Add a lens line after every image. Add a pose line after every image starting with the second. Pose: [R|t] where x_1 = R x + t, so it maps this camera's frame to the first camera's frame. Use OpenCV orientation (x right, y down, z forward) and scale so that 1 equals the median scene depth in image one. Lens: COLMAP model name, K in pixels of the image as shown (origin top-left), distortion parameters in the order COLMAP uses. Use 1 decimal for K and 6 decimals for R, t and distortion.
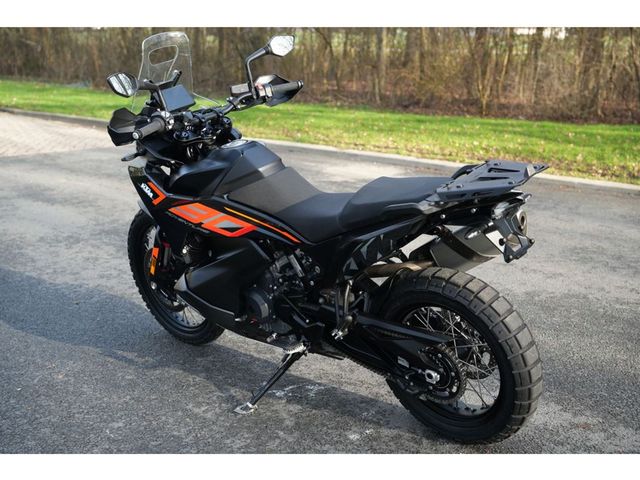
lens RADIAL K [[885.0, 0, 320.0], [0, 885.0, 240.0], [0, 0, 1]] dist [-0.163913, 1.298546]
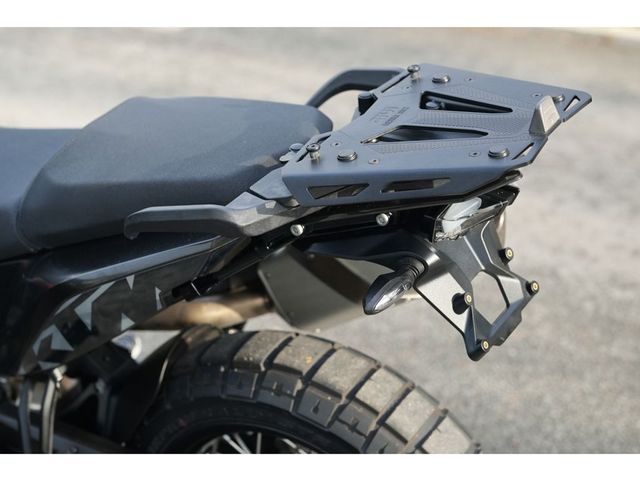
lens RADIAL K [[1399.9, 0, 320.0], [0, 1399.9, 240.0], [0, 0, 1]] dist [0.006476, 0.067464]
pose [[0.984174, -0.028493, 0.174898, 0.047479], [0.009123, 0.993827, 0.110567, -0.085800], [-0.176968, -0.107222, 0.978359, 0.433399]]
